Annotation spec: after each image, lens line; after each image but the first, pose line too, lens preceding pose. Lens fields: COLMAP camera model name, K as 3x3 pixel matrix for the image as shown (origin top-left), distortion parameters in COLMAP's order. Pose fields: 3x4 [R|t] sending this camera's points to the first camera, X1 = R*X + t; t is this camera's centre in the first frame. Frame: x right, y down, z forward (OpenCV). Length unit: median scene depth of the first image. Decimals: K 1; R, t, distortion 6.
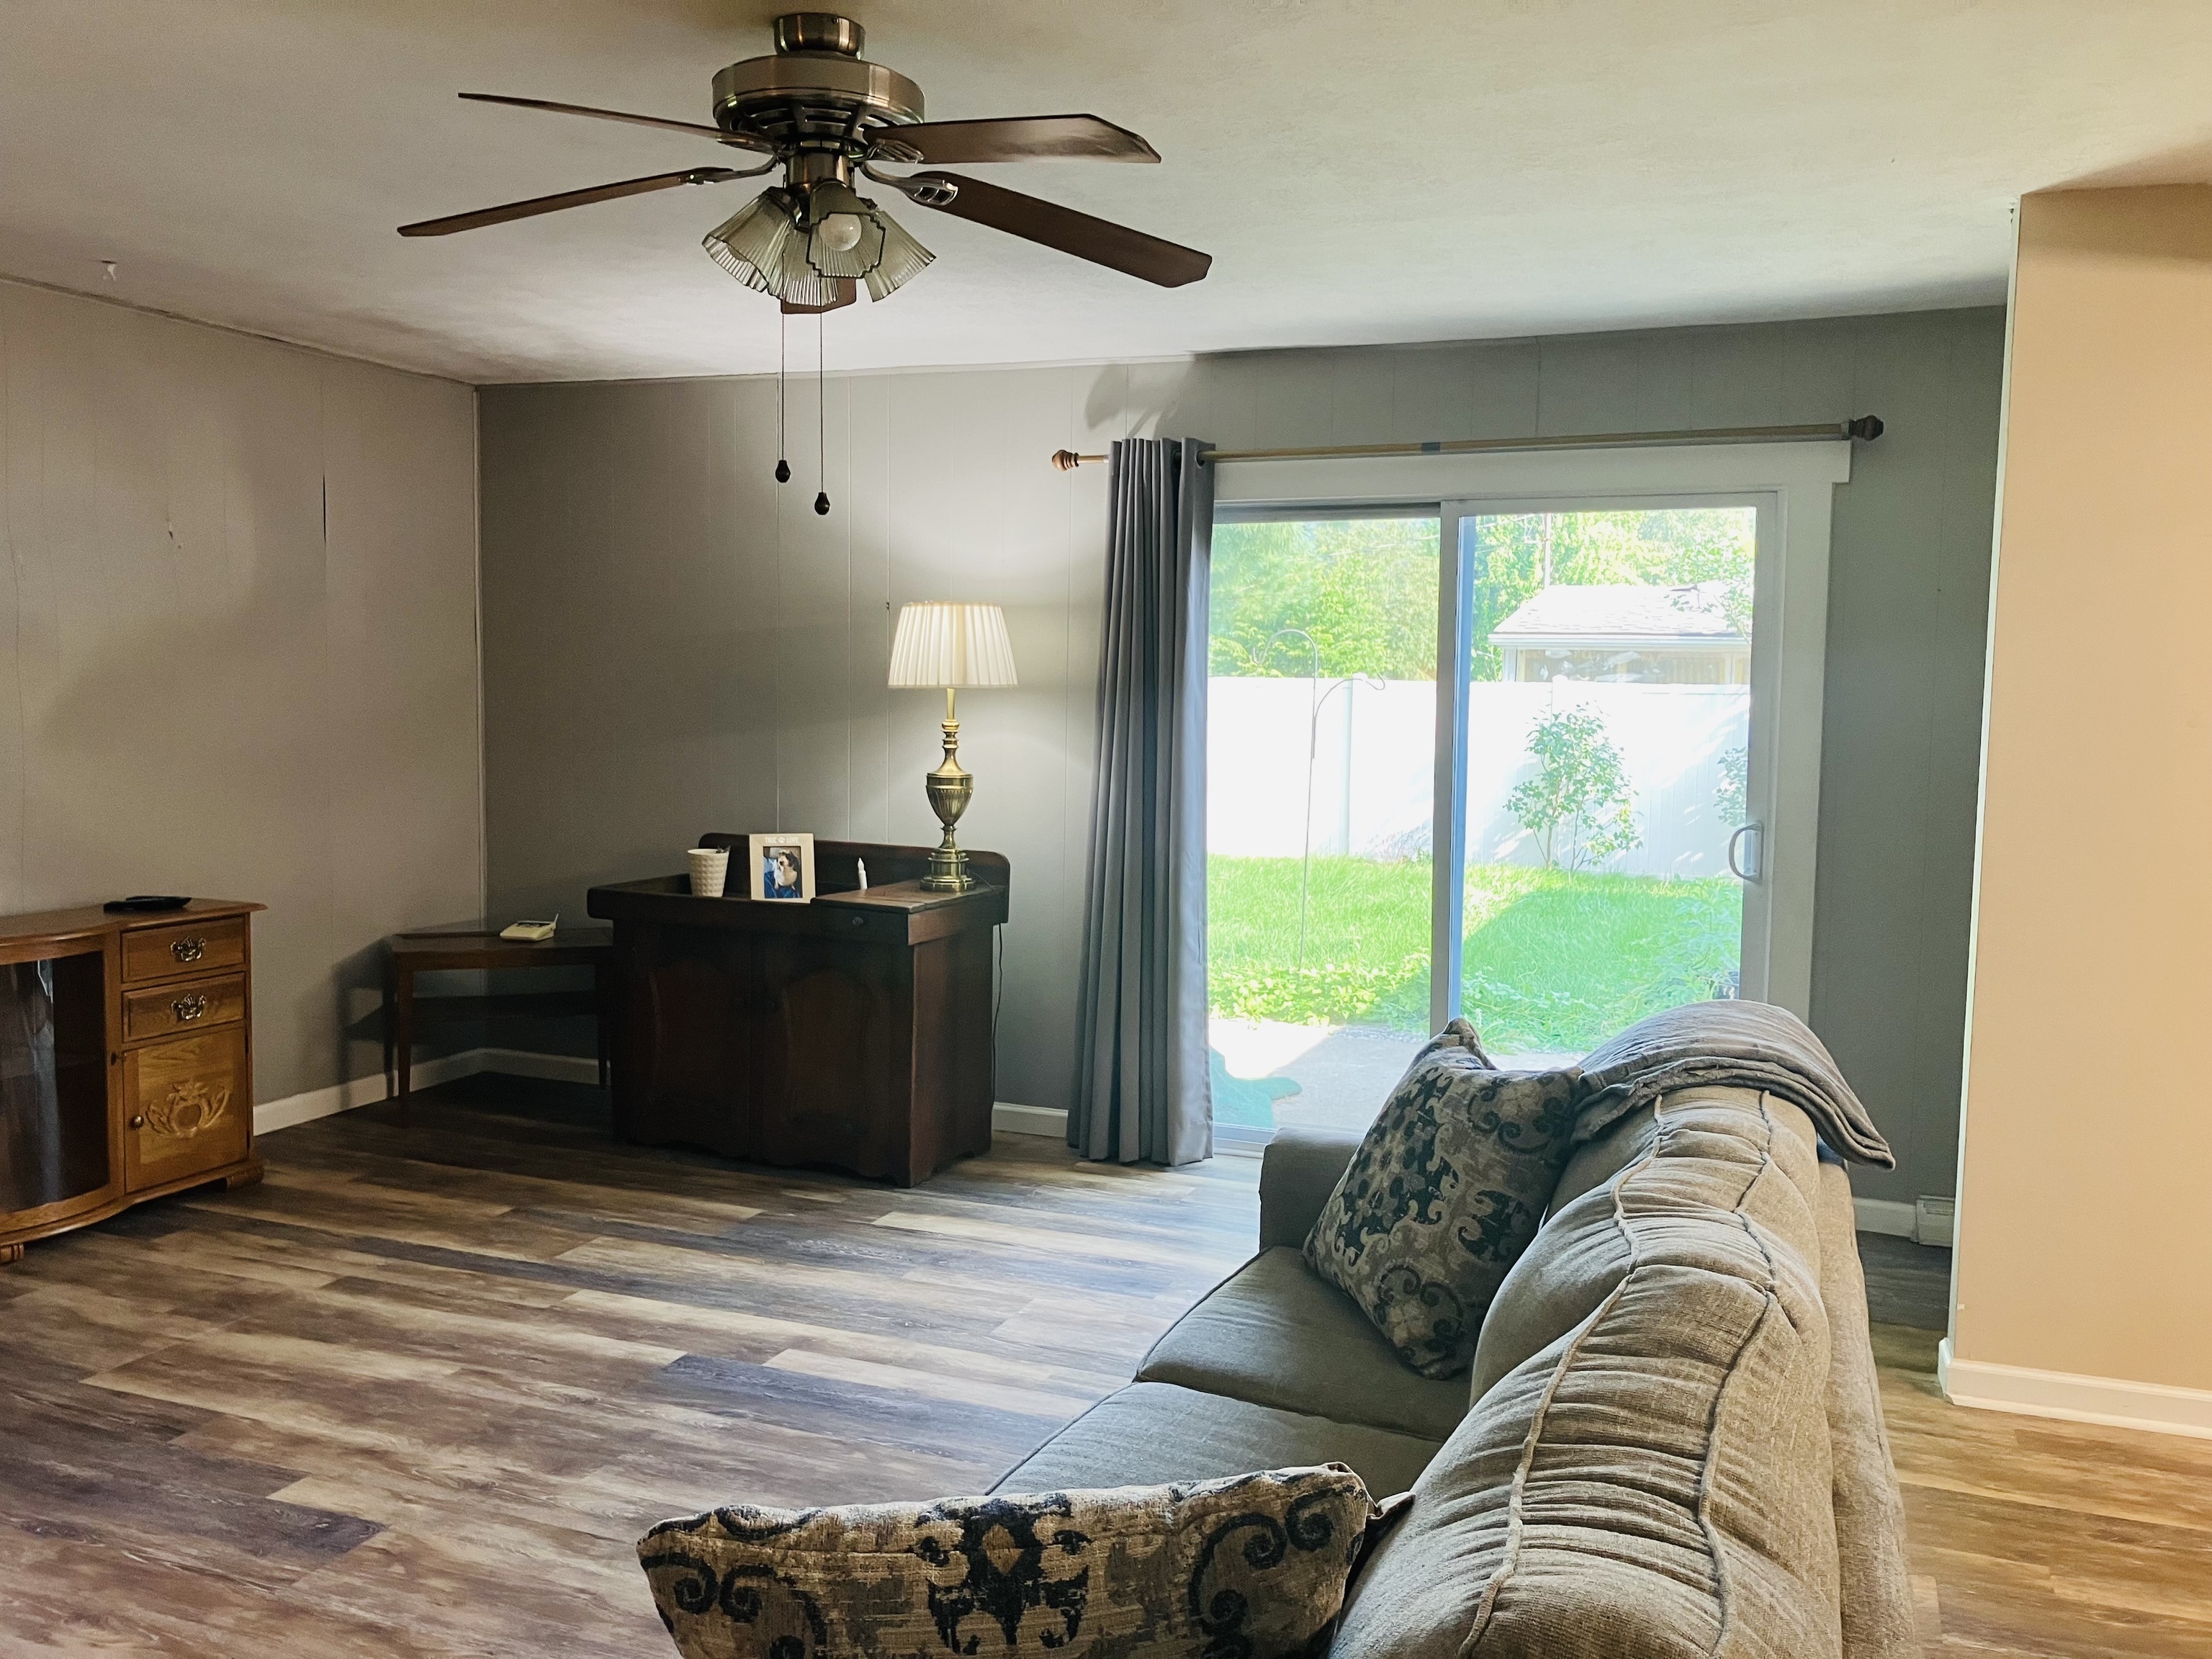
lens RADIAL K [[1853.2, 0, 1123.6], [0, 1853.2, 817.2], [0, 0, 1]] dist [0.025590, -0.001261]
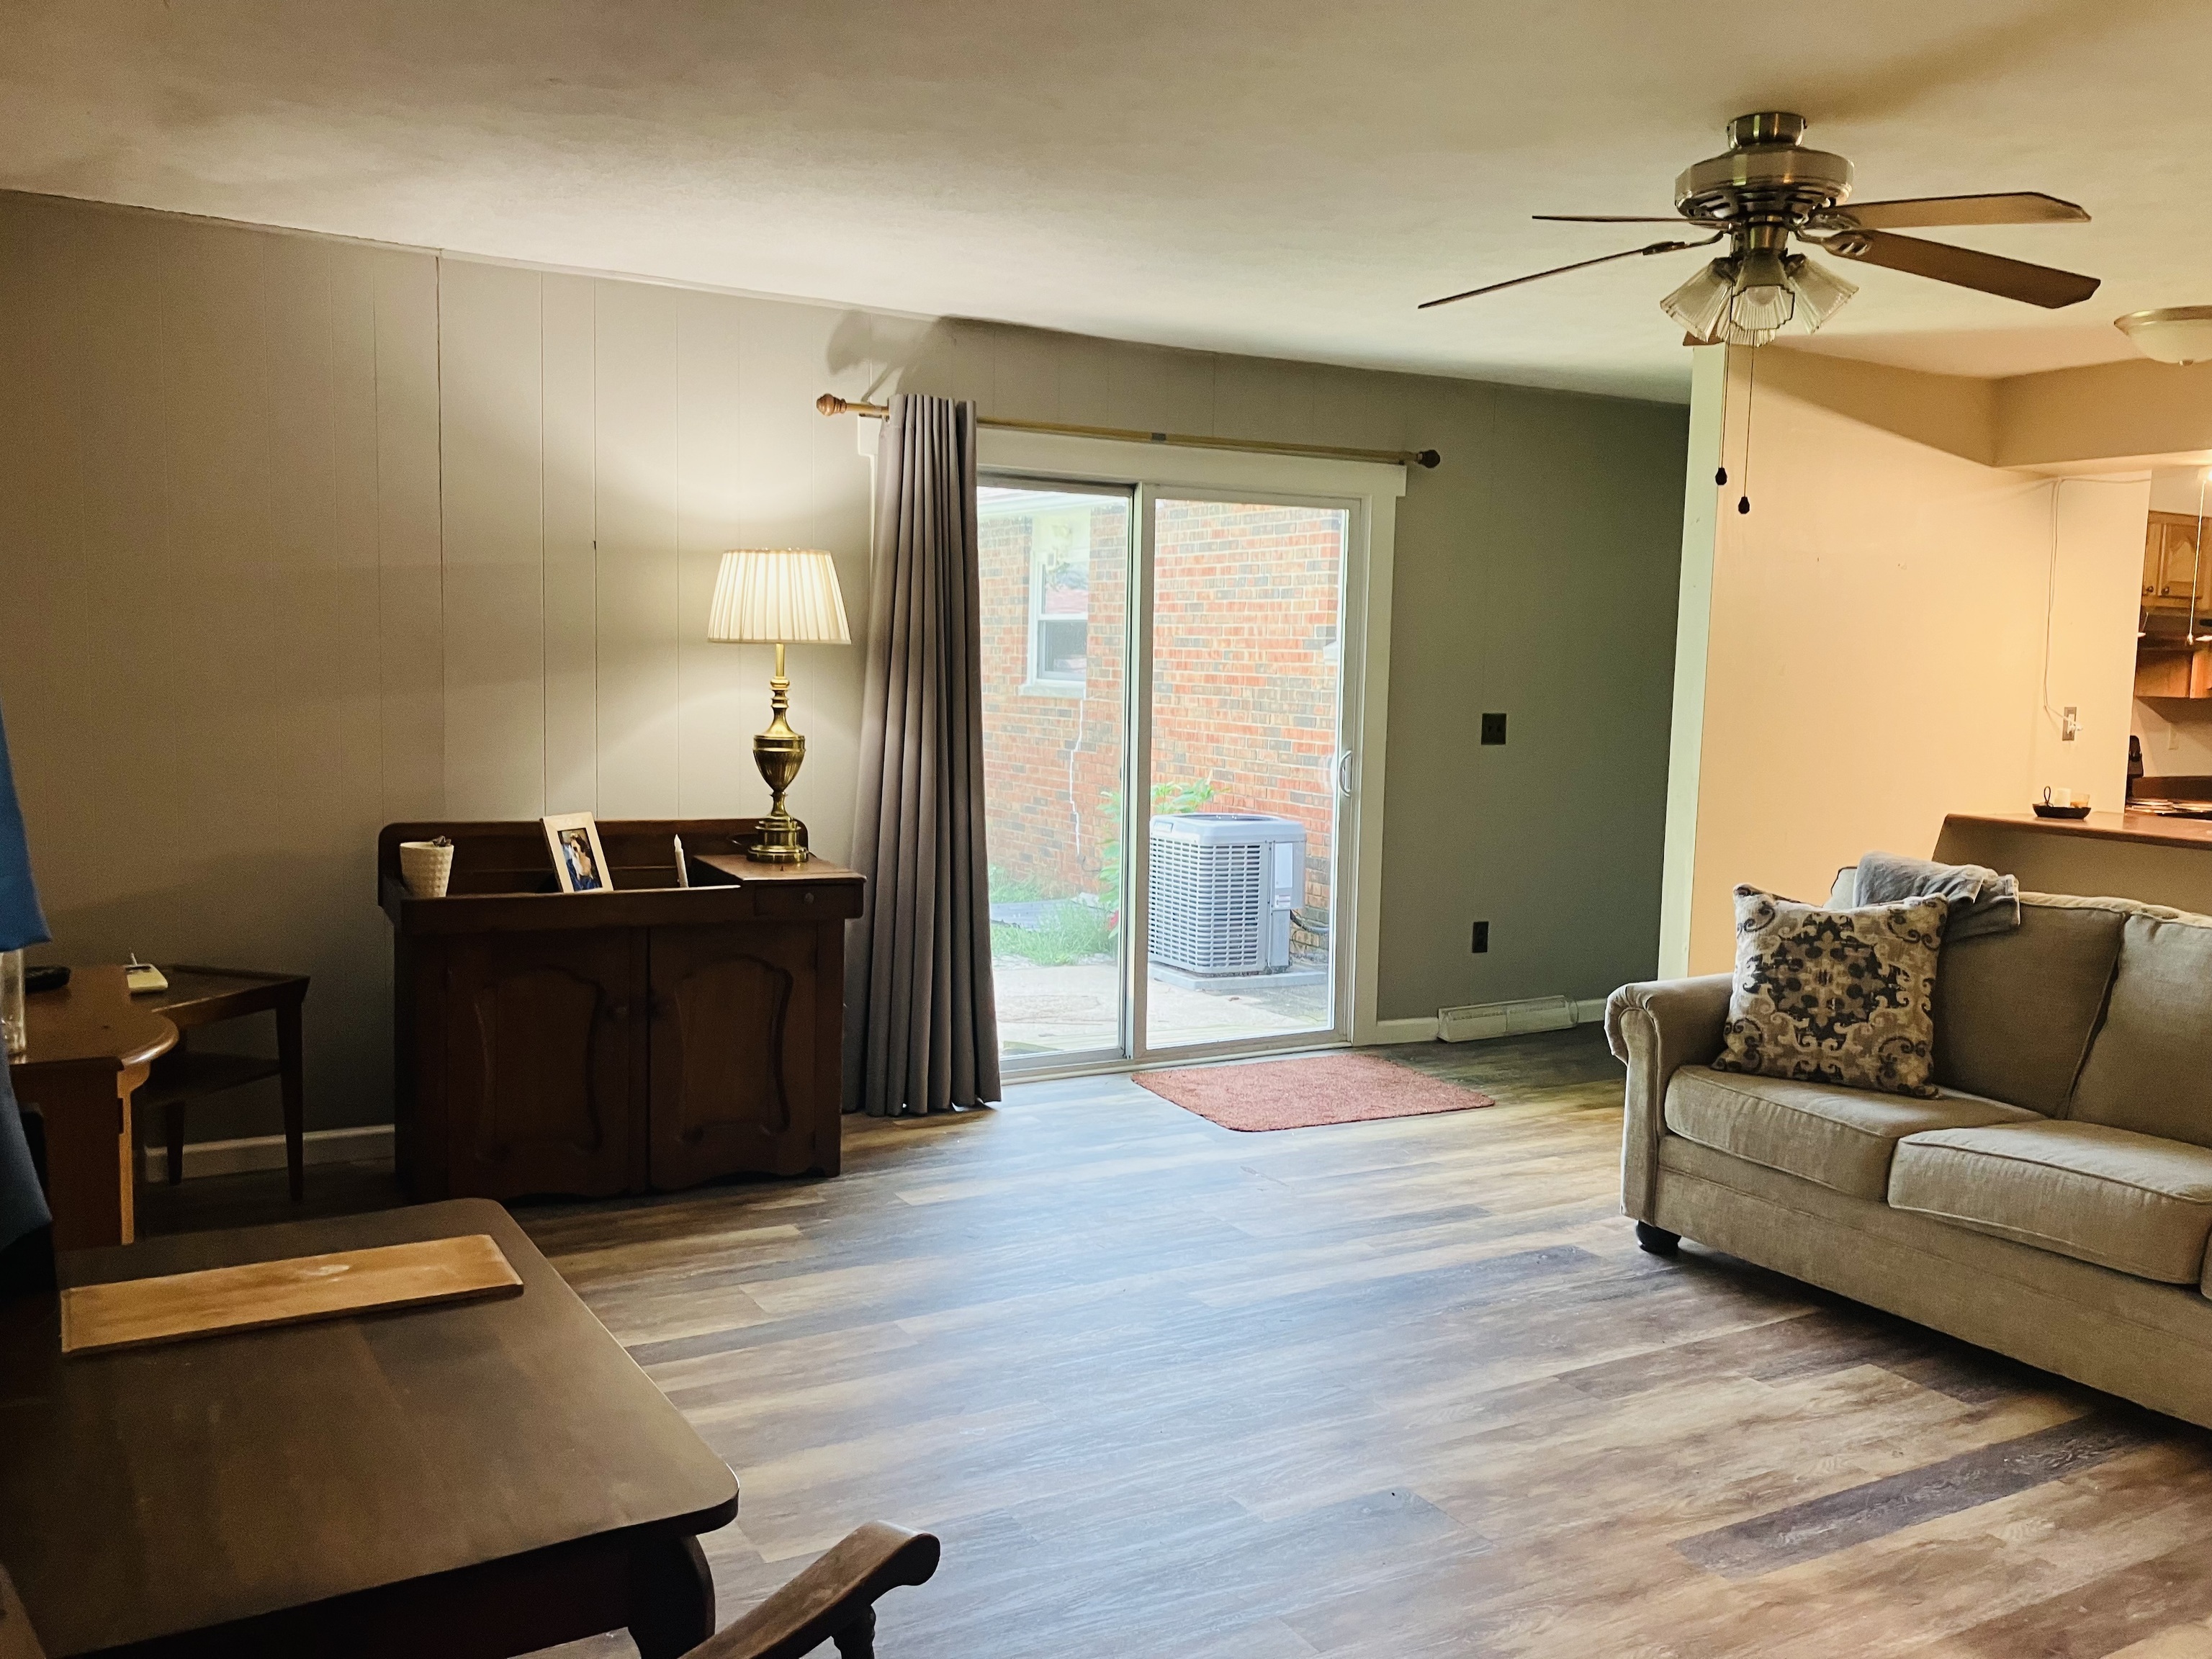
lens RADIAL K [[1853.2, 0, 1126.3], [0, 1853.2, 843.8], [0, 0, 1]] dist [0.025590, -0.001261]
pose [[0.602337, -0.080142, 0.794209, -0.746542], [0.045142, 0.996775, 0.066346, -0.023799], [-0.796965, -0.004110, 0.604012, 0.305436]]
